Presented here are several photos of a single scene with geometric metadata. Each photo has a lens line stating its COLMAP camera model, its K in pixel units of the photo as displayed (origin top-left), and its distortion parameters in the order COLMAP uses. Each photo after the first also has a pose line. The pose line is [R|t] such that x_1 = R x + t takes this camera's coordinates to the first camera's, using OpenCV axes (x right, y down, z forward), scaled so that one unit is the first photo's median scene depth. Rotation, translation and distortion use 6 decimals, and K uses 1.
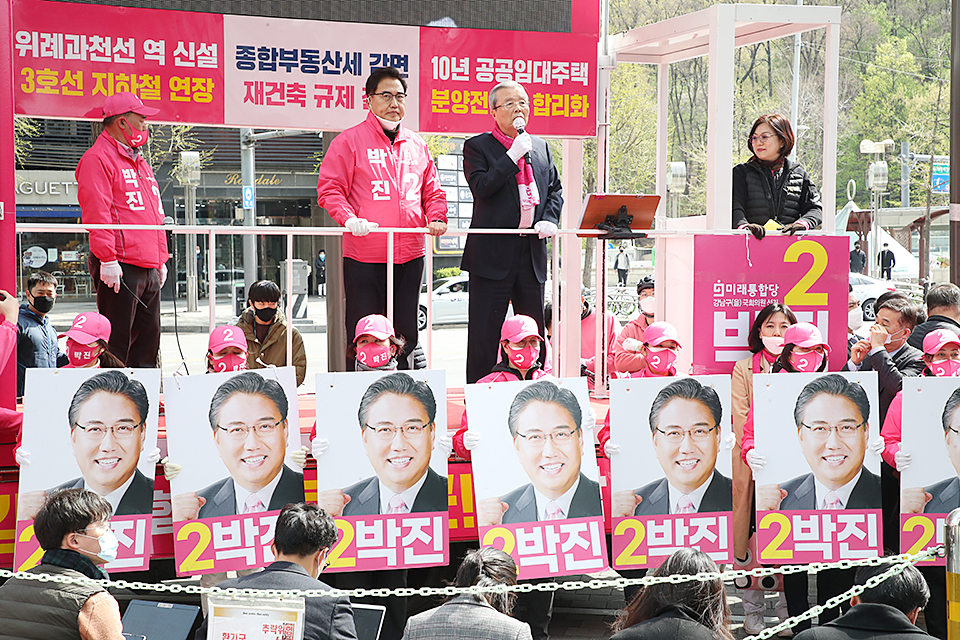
lens RADIAL K [[1686.9, 0, 480.0], [0, 1686.9, 320.0], [0, 0, 1]] dist [0.300846, -0.028924]
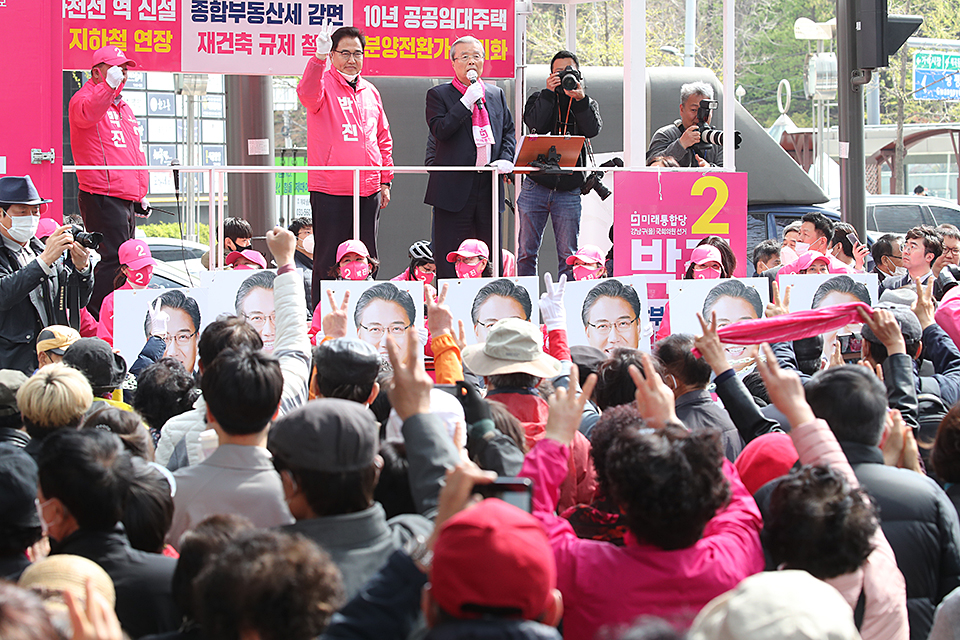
lens RADIAL K [[3732.6, 0, 480.0], [0, 3732.6, 320.0], [0, 0, 1]] dist [0.276682, -4.596579]
pose [[0.992110, -0.011141, 0.124874, -0.258409], [0.012476, 0.999873, -0.009913, 0.068424], [-0.124747, 0.011393, 0.992123, -1.373596]]
